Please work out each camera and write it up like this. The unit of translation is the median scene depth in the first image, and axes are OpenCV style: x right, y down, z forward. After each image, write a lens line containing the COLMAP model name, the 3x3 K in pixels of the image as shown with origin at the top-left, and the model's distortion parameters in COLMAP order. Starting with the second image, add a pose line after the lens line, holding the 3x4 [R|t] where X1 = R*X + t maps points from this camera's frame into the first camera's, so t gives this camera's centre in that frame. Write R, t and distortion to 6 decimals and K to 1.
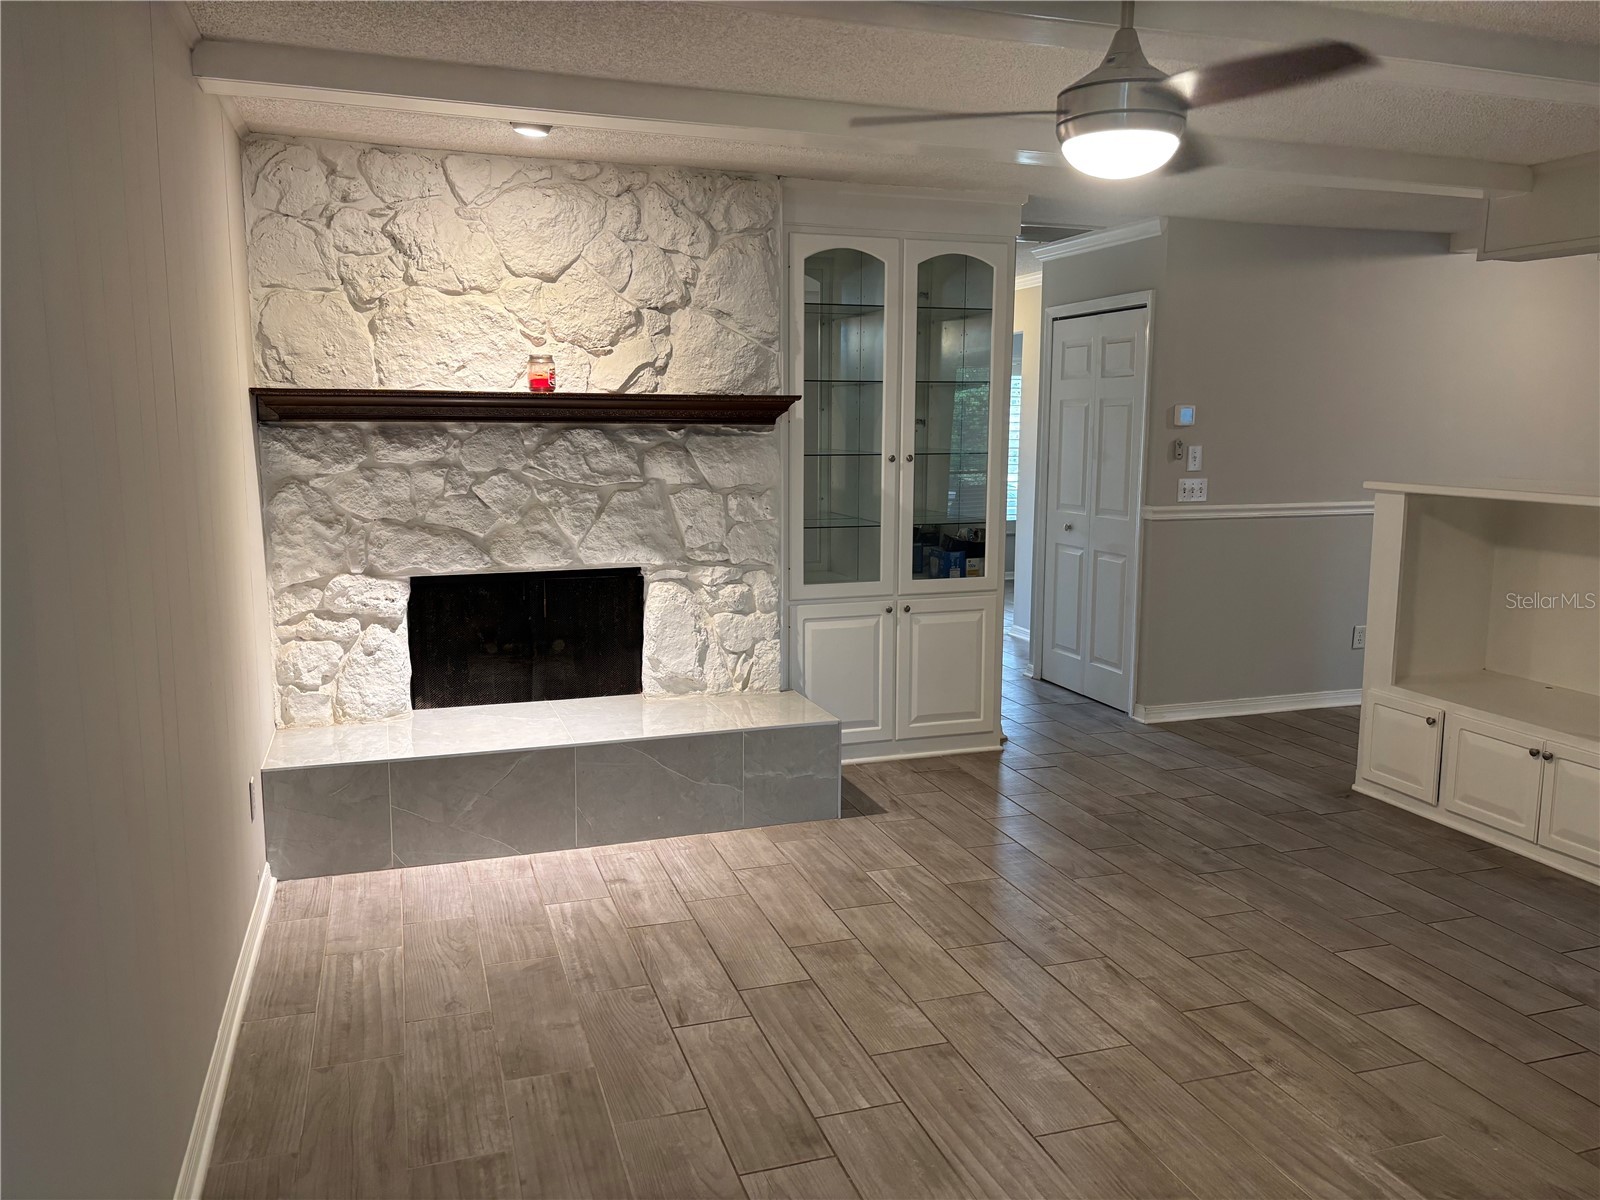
lens RADIAL K [[1206.6, 0, 792.1], [0, 1206.6, 603.5], [0, 0, 1]] dist [0.042347, -0.043697]
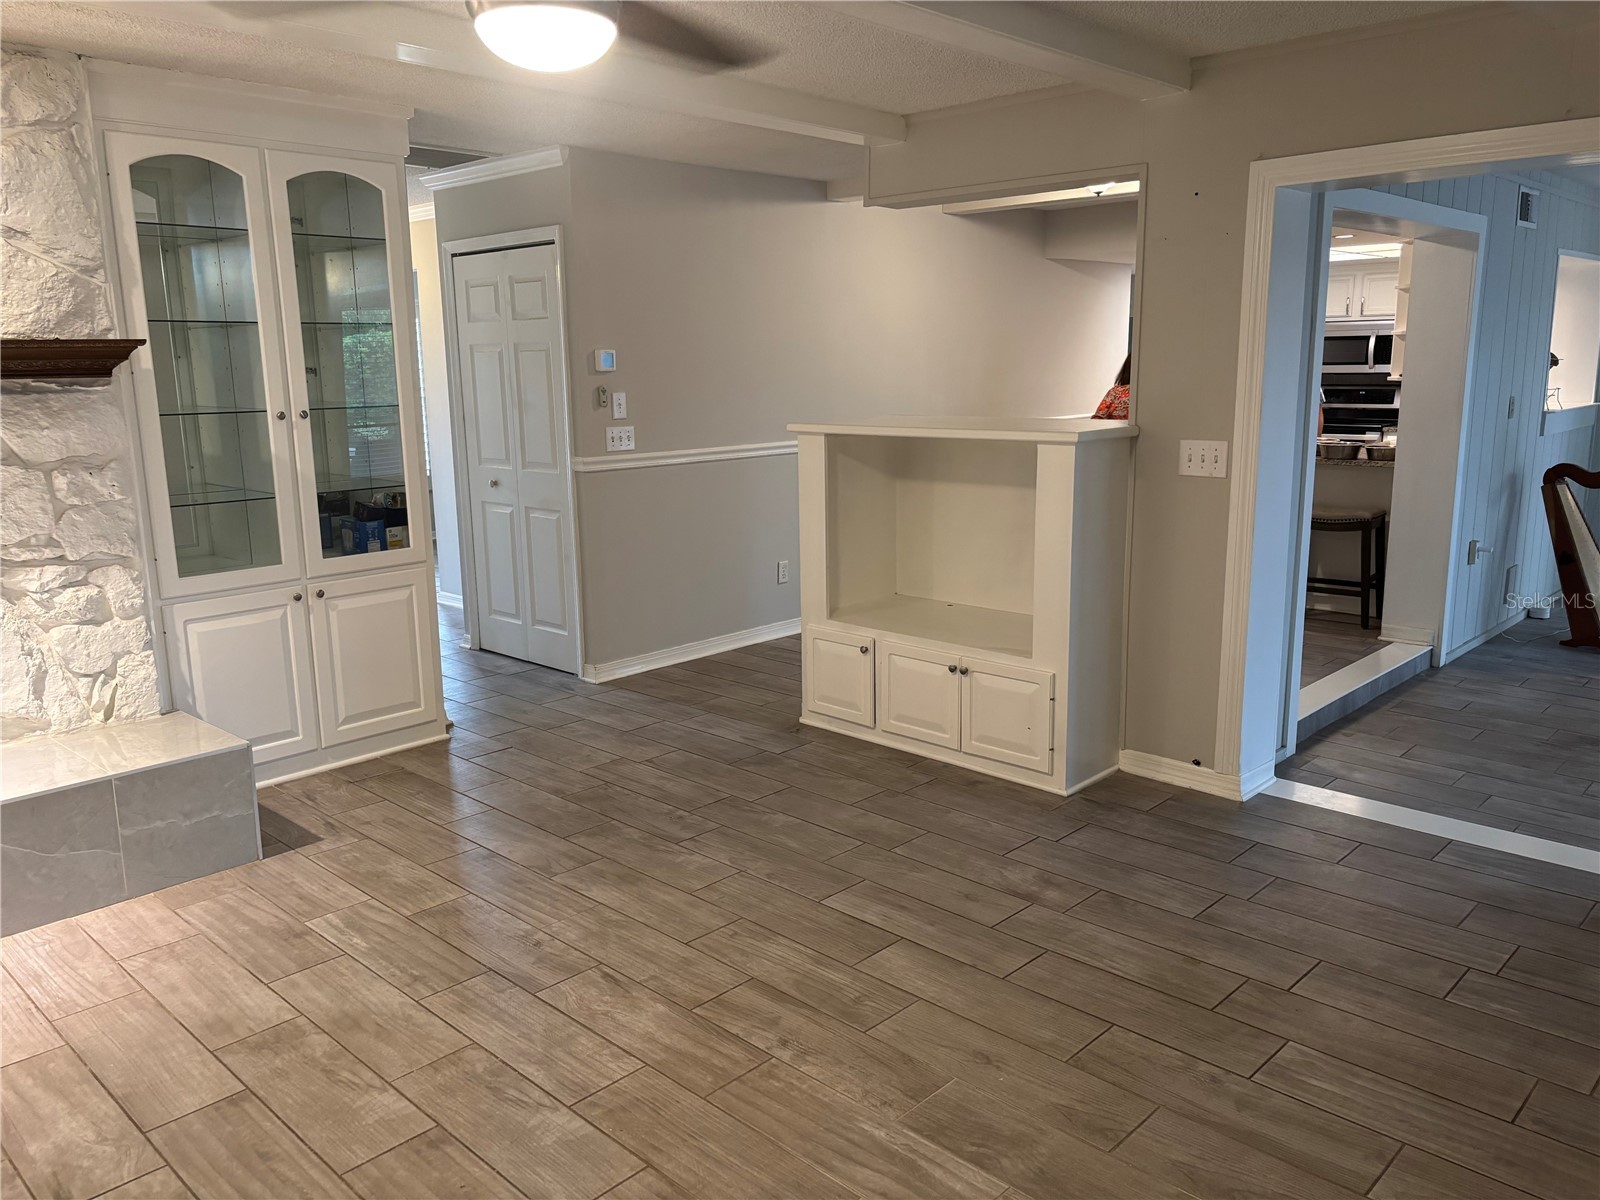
lens RADIAL K [[1206.6, 0, 797.3], [0, 1206.6, 595.4], [0, 0, 1]] dist [0.042347, -0.043697]
pose [[0.883297, -0.104737, 0.456964, 0.002537], [0.087465, 0.994427, 0.058859, -0.016591], [-0.460582, -0.012022, 0.887536, 0.100987]]
